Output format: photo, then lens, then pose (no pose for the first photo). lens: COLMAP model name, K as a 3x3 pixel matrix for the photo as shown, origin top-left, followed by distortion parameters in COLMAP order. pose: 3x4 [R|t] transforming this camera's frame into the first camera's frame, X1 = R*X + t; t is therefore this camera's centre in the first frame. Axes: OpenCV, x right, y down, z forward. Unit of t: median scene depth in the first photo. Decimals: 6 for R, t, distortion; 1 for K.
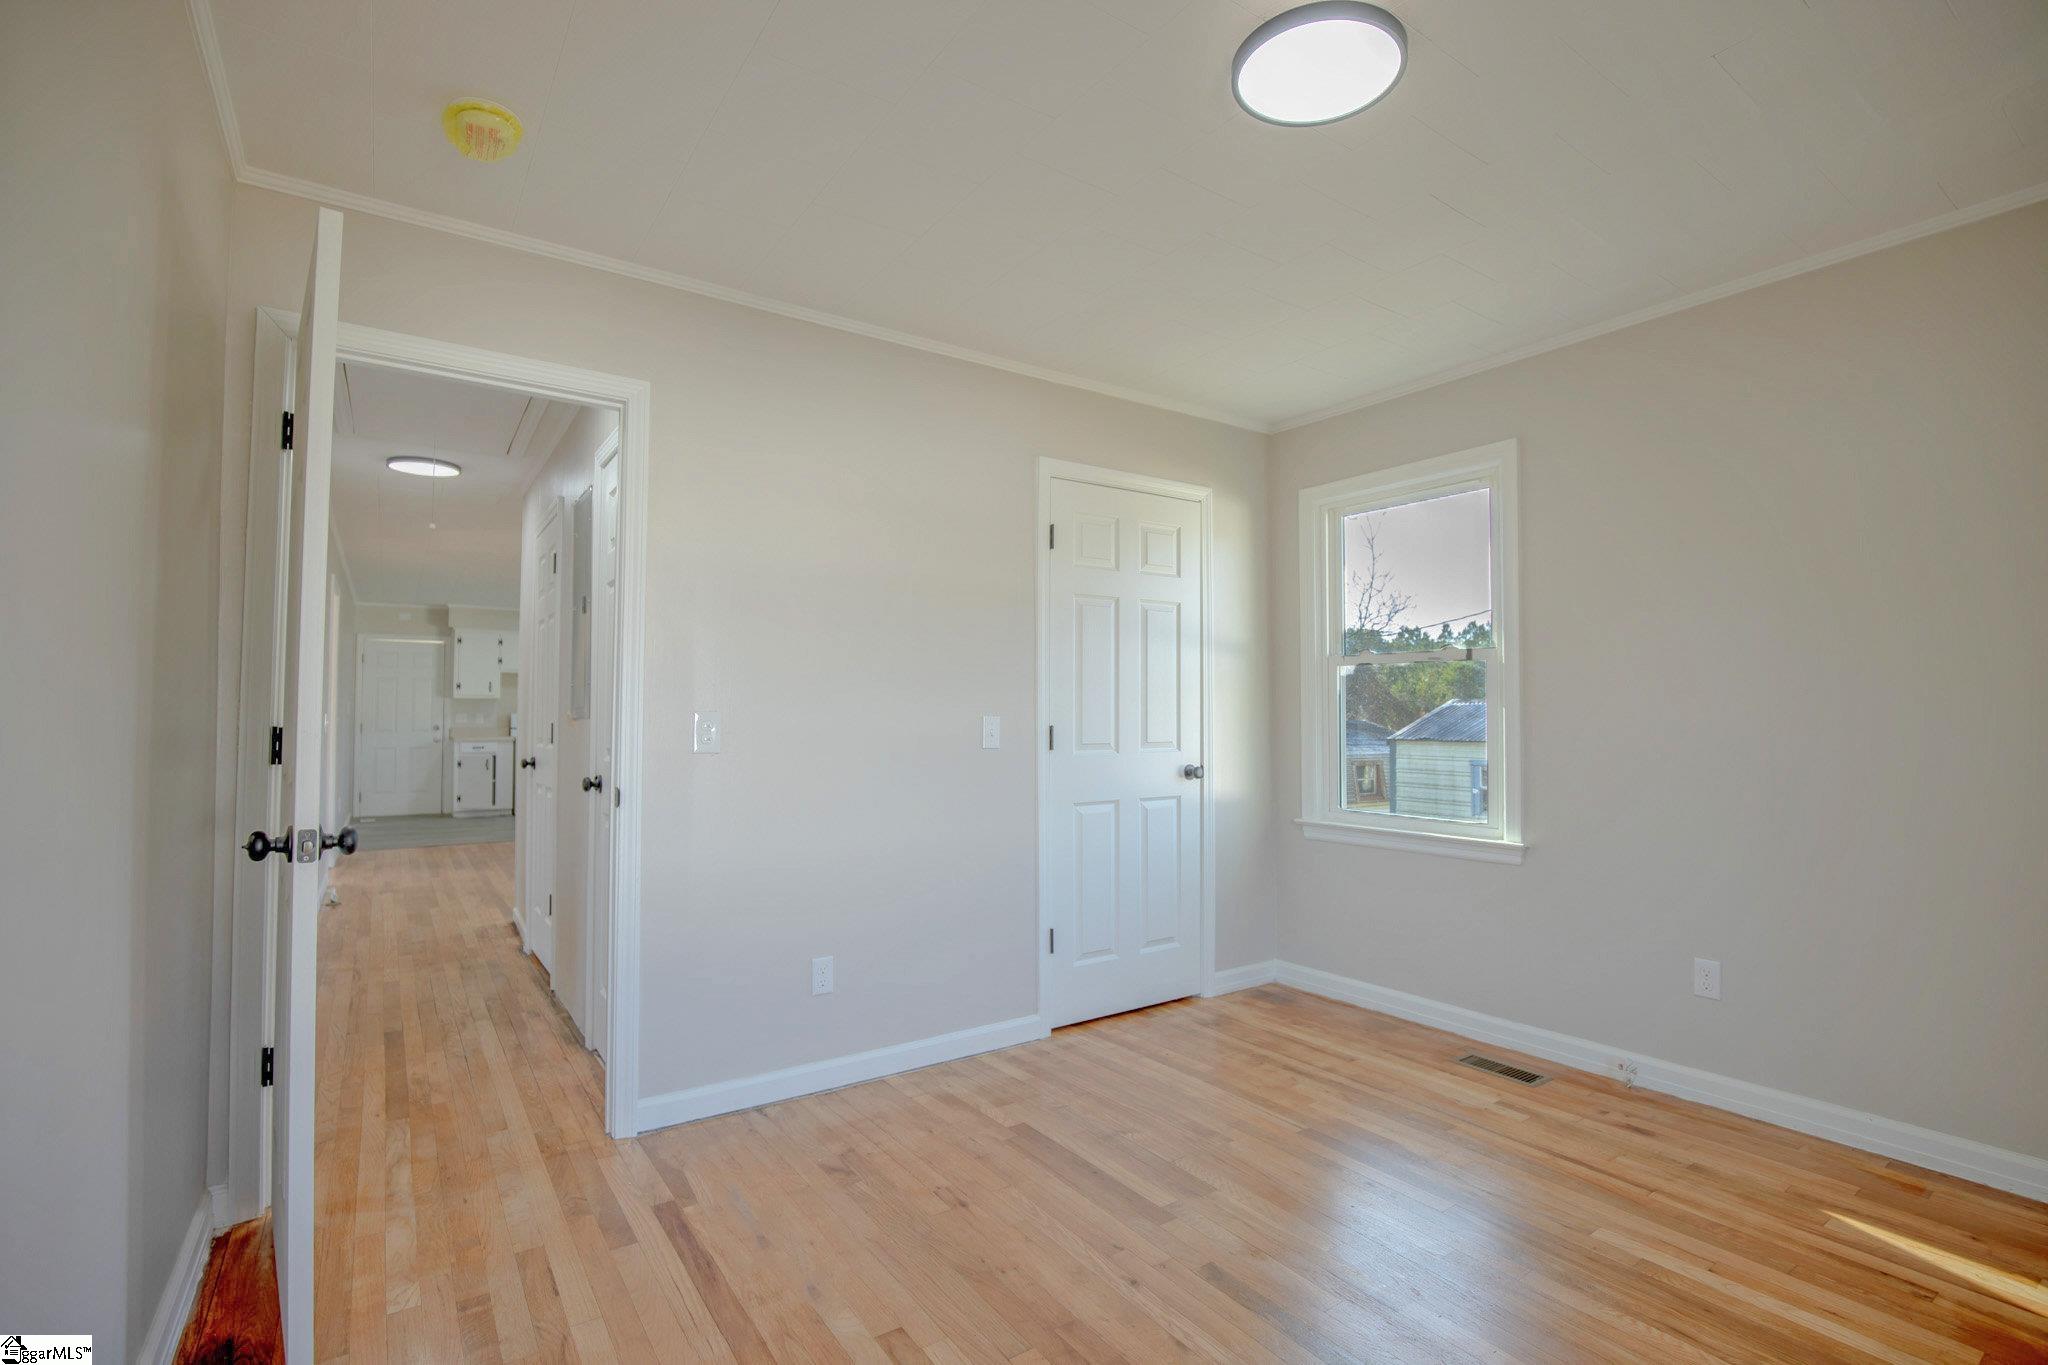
lens RADIAL K [[940.1, 0, 1024.0], [0, 940.1, 682.5], [0, 0, 1]] dist [-0.036753, 0.007839]
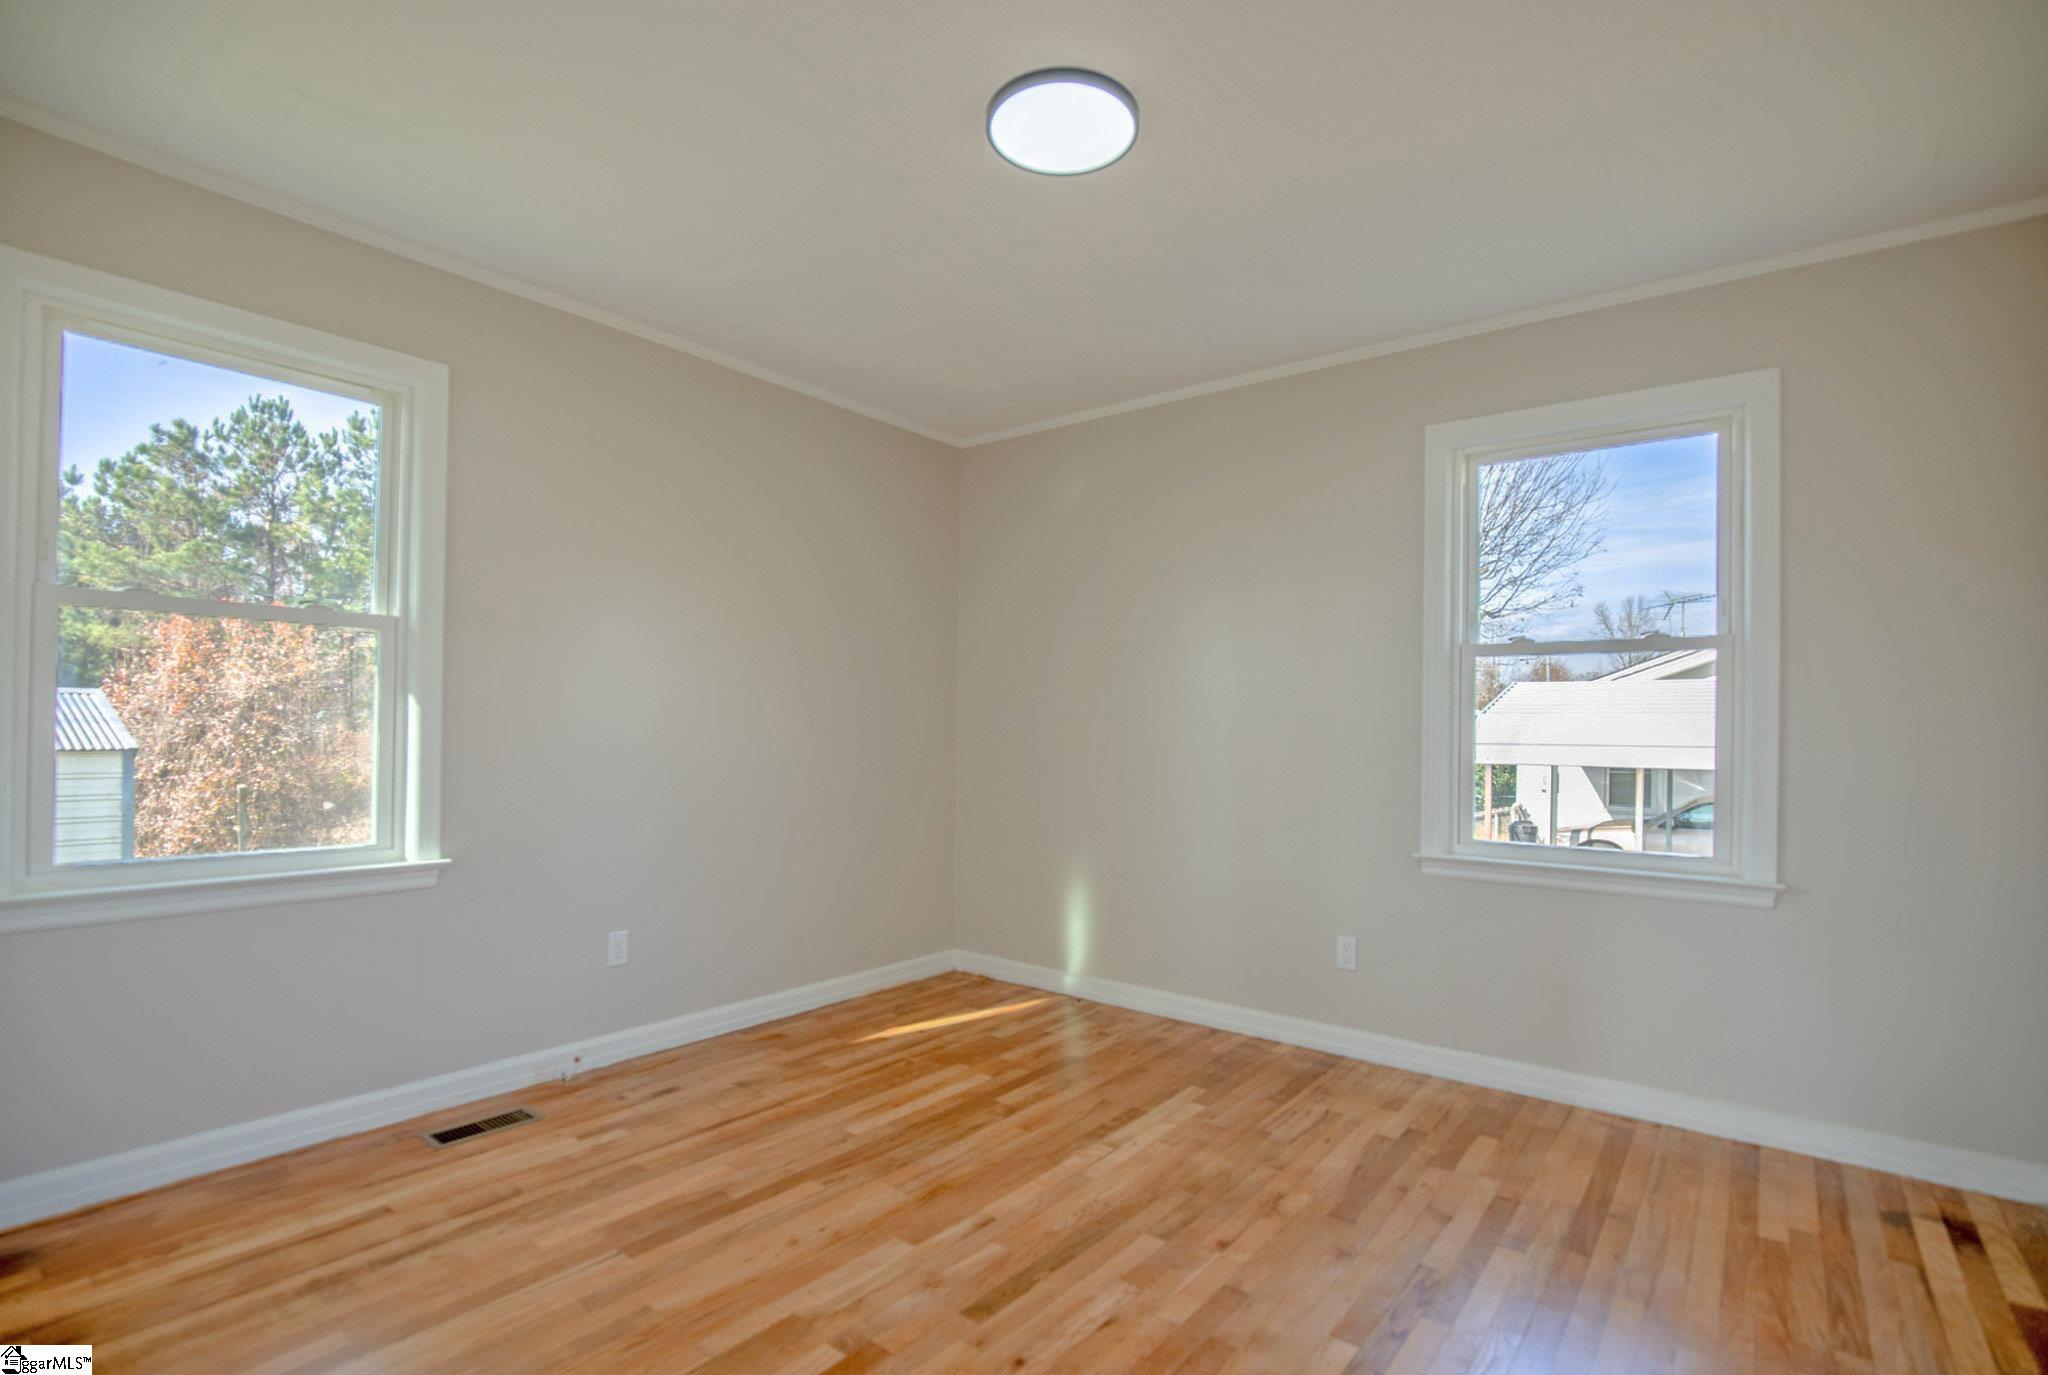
lens RADIAL K [[973.2, 0, 1015.2], [0, 973.2, 719.9], [0, 0, 1]] dist [-0.020813, 0.000555]
pose [[-0.284005, 0.001300, 0.958822, -0.491740], [-0.047113, 0.998772, -0.015309, 0.039973], [-0.957665, -0.049521, -0.283595, 0.848720]]
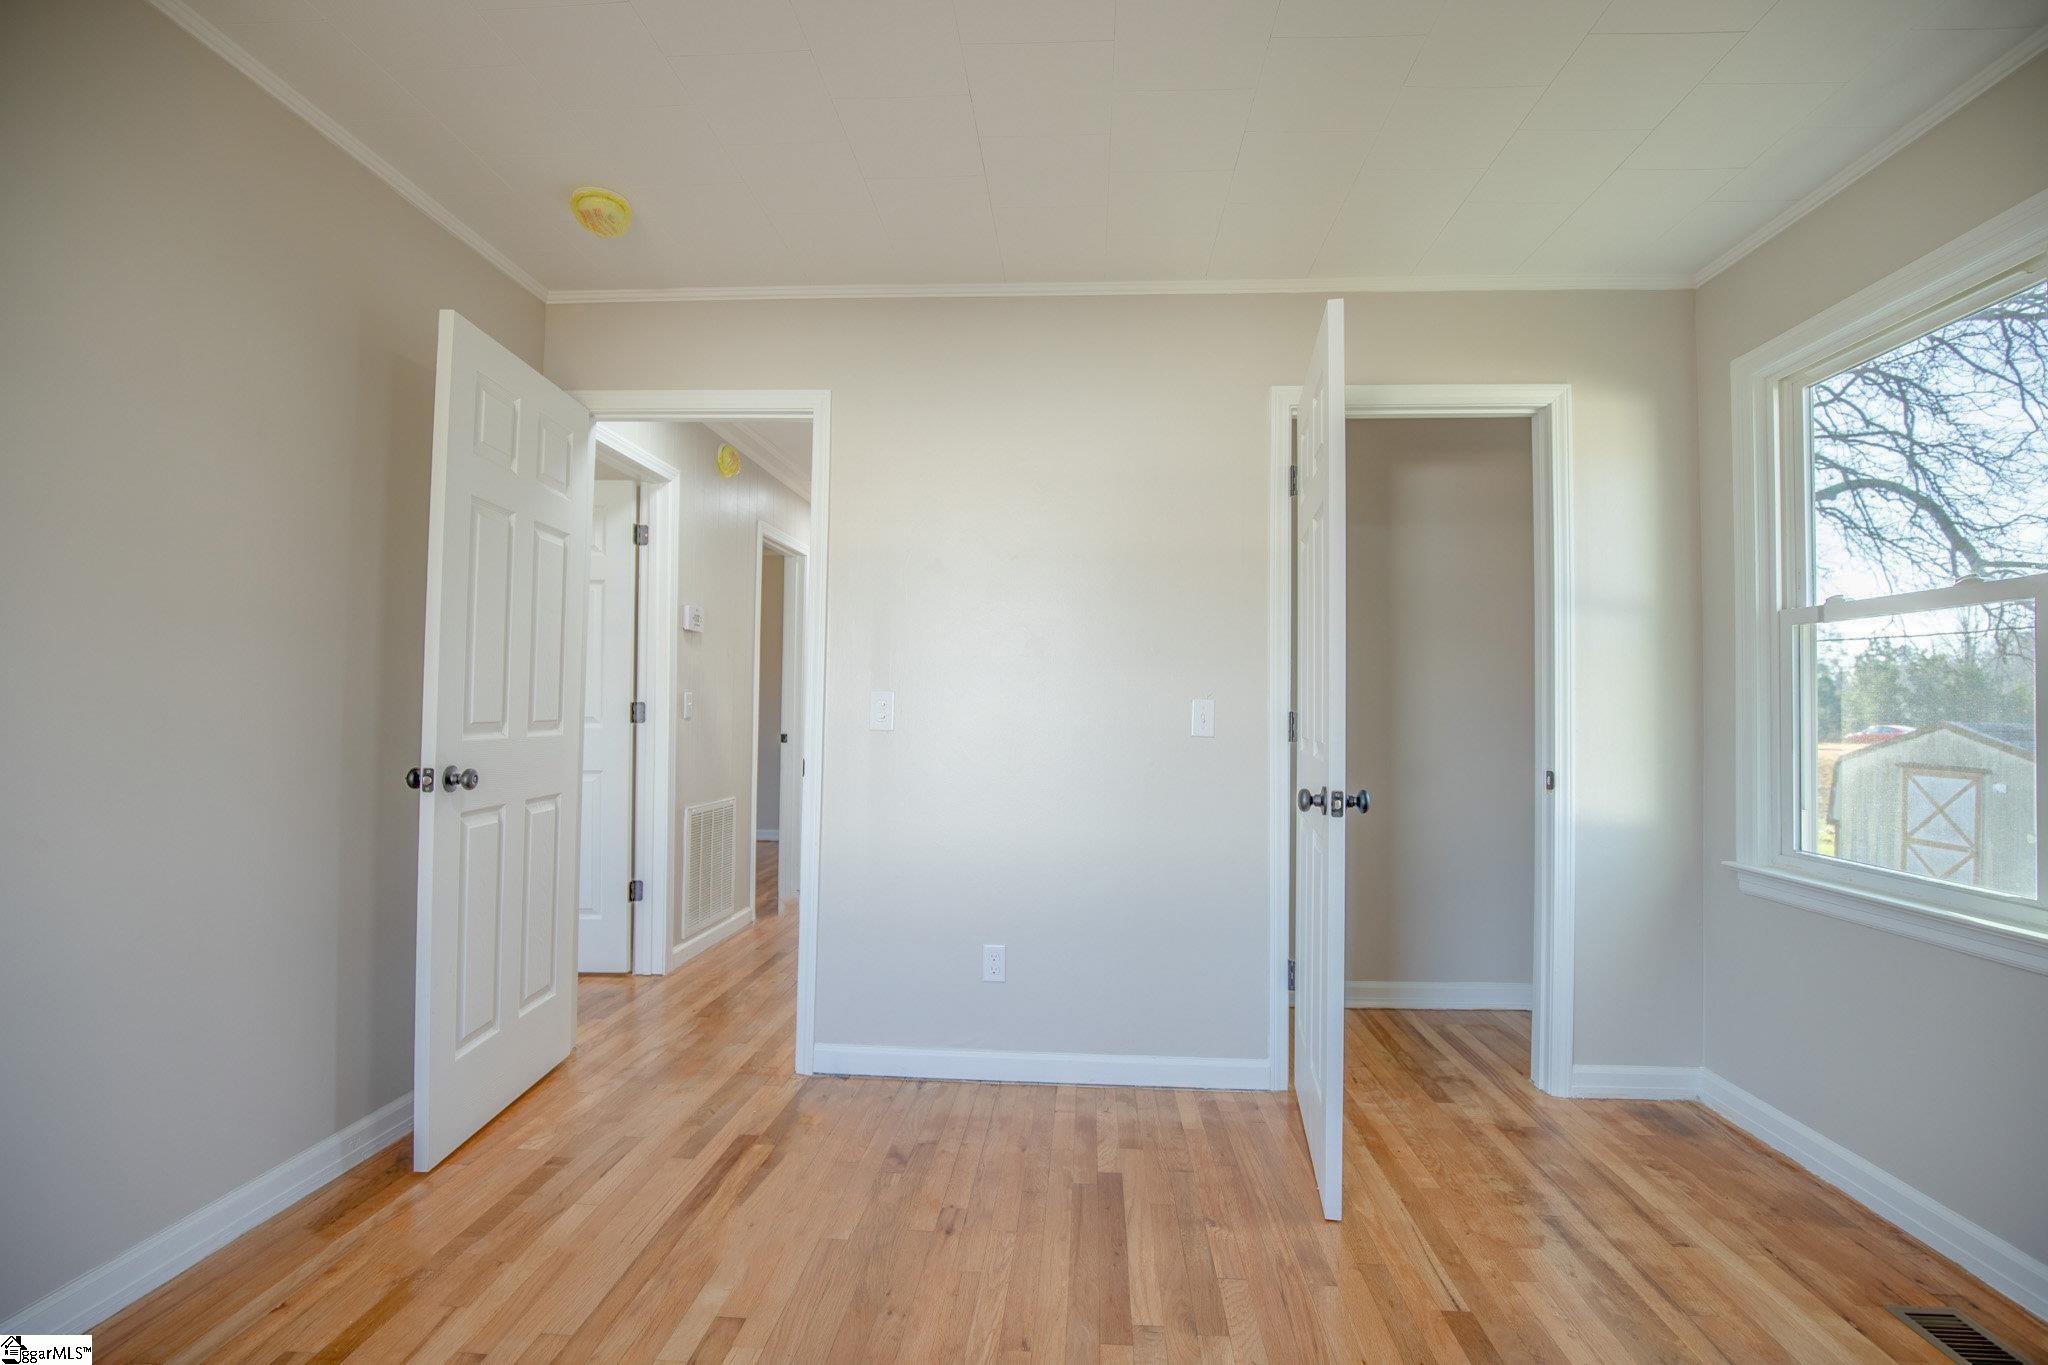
lens RADIAL K [[940.1, 0, 1024.0], [0, 940.1, 682.5], [0, 0, 1]] dist [-0.036753, 0.007839]
pose [[0.784645, -0.008411, -0.619888, 0.425997], [0.009076, 0.999957, -0.002079, 0.023933], [0.619879, -0.003995, 0.784687, 0.260455]]
